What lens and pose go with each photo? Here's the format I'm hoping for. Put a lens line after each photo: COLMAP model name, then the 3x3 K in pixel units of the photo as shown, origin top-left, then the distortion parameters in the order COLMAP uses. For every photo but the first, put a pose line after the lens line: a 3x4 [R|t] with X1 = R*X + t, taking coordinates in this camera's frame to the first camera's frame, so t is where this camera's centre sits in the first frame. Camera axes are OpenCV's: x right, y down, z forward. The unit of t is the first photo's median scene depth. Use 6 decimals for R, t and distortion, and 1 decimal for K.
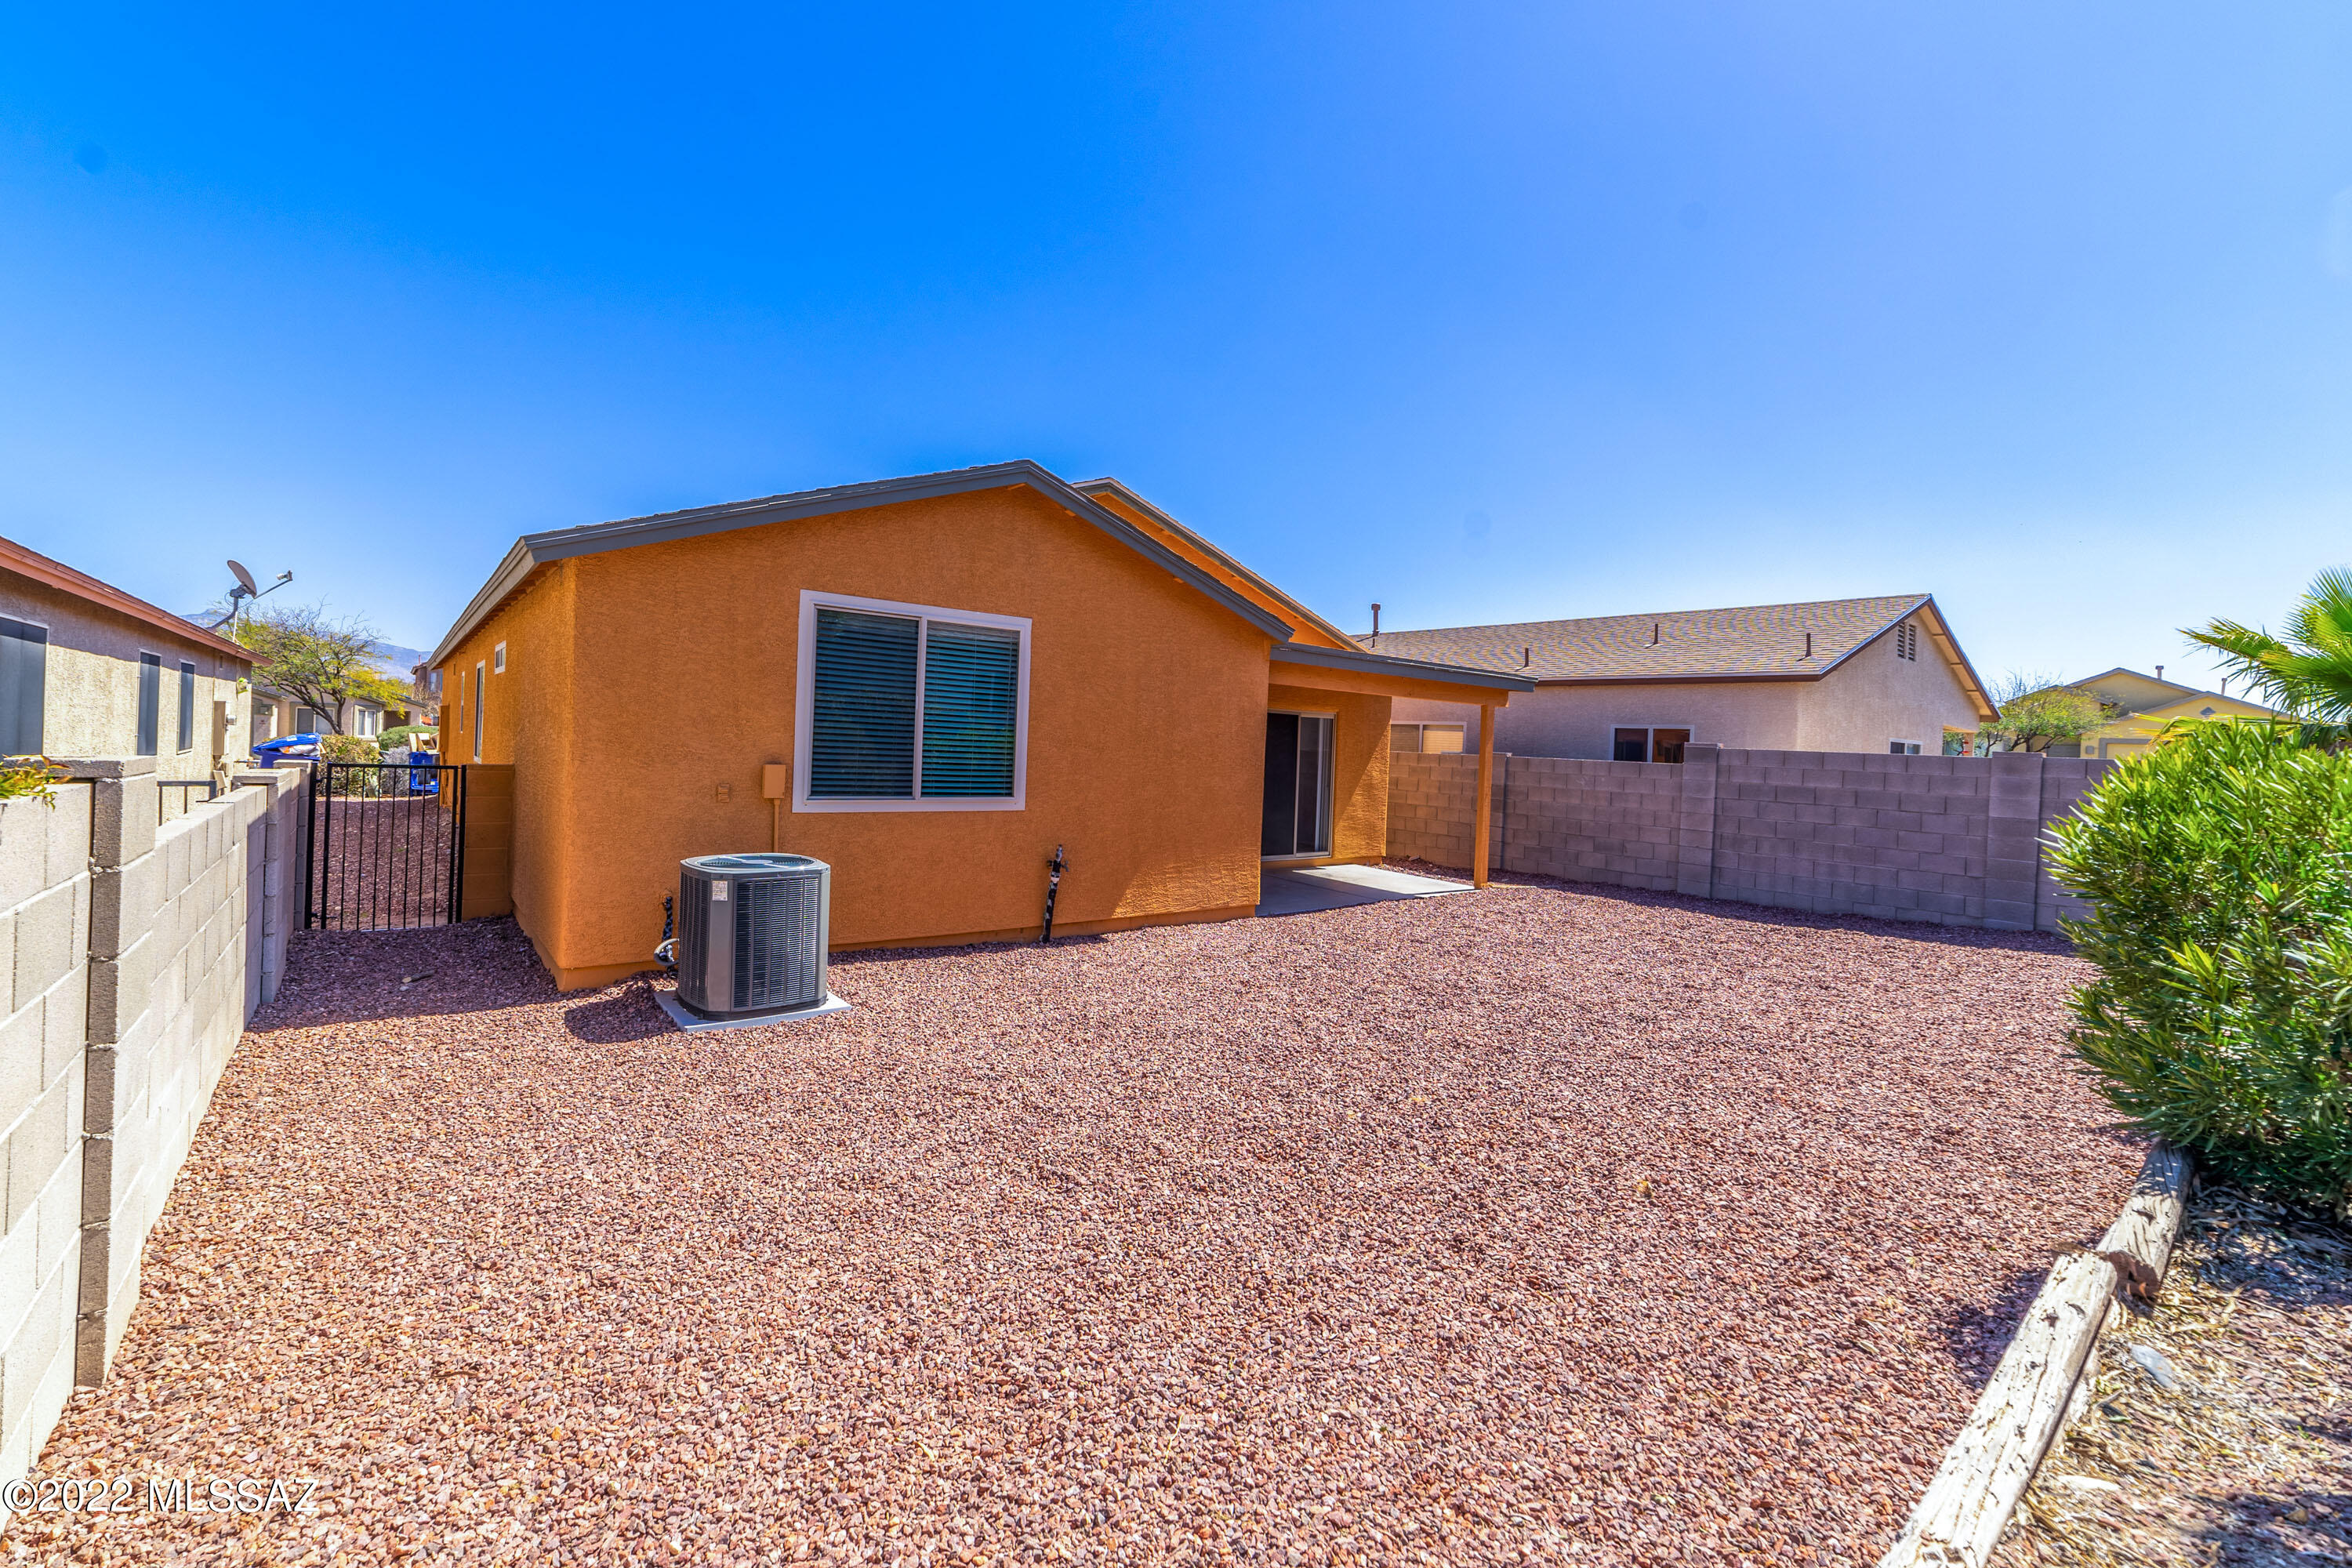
lens RADIAL K [[1067.8, 0, 1125.0], [0, 1067.8, 745.6], [0, 0, 1]] dist [0.000486, 0.014684]
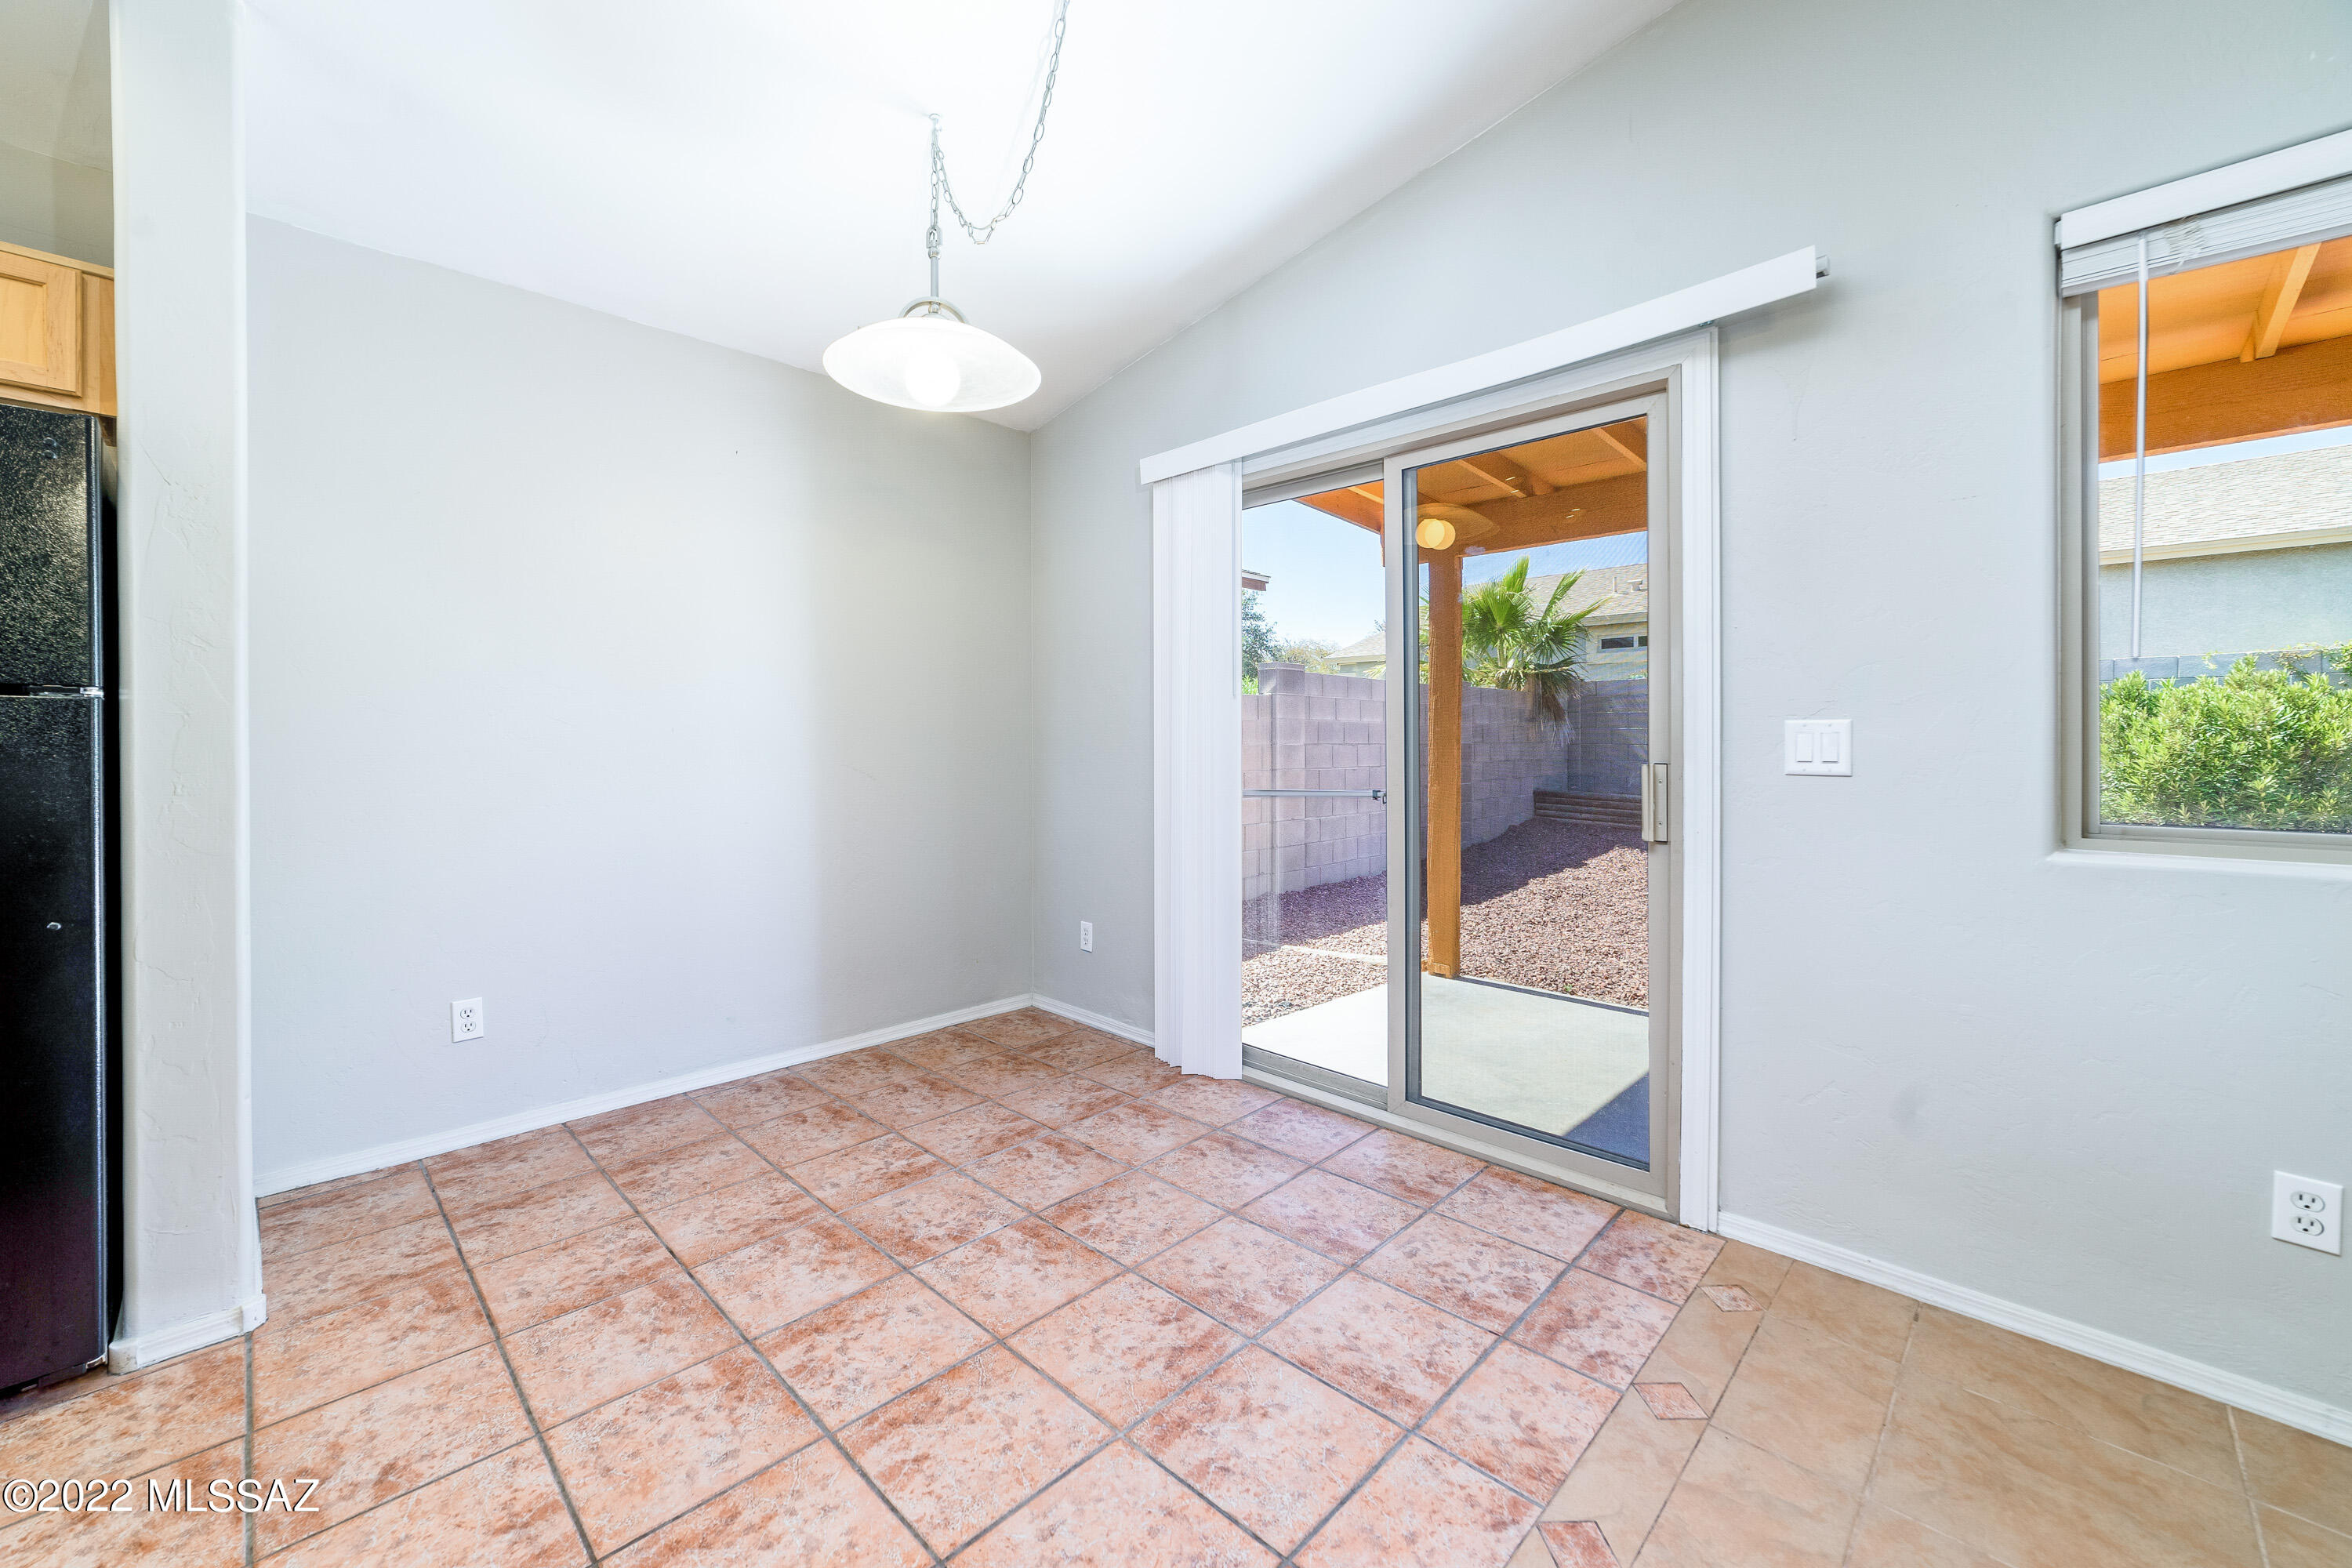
lens RADIAL K [[923.8, 0, 1158.6], [0, 923.8, 747.7], [0, 0, 1]] dist [-0.023082, 0.008350]
pose [[-0.127410, -0.048458, 0.990666, -0.024132], [0.003442, 0.998778, 0.049298, 0.025169], [-0.991844, 0.009691, -0.127087, 1.363377]]
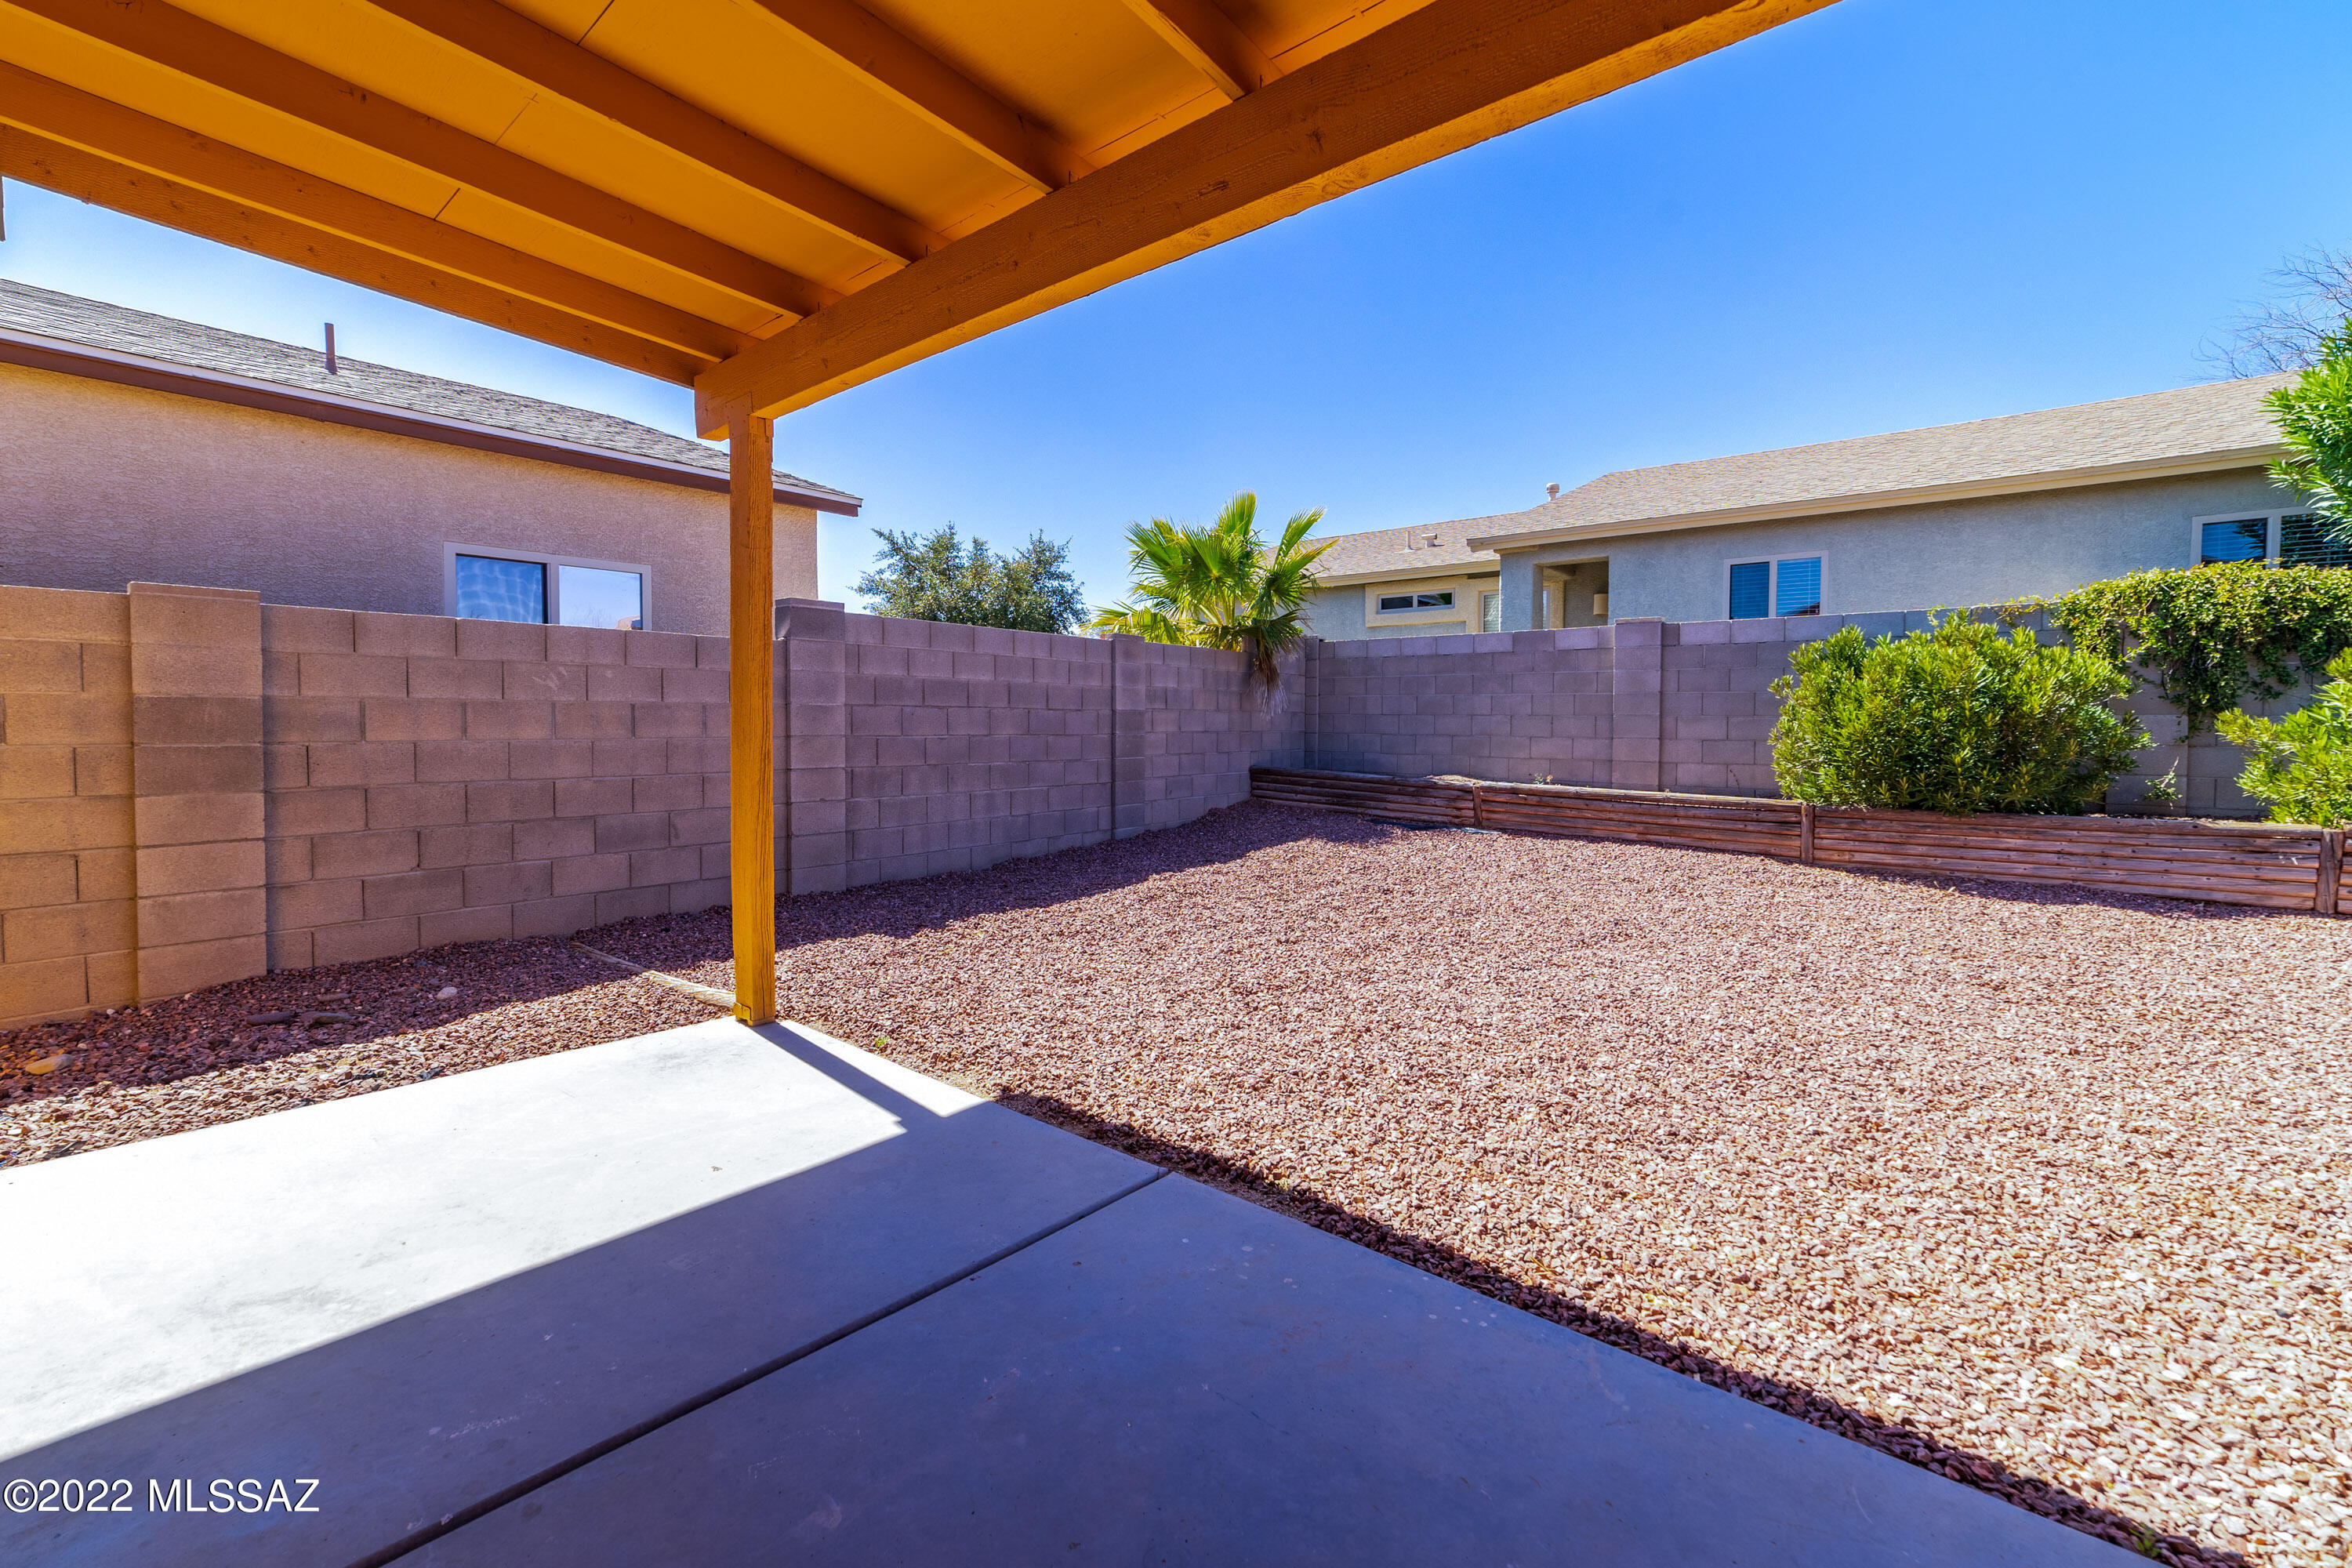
lens RADIAL K [[972.6, 0, 1155.8], [0, 972.6, 750.3], [0, 0, 1]] dist [-0.022632, 0.010131]
pose [[-0.209735, -0.072227, 0.975087, 0.049894], [-0.006467, 0.997349, 0.072485, 0.041484], [-0.977737, 0.008897, -0.209646, 1.109327]]
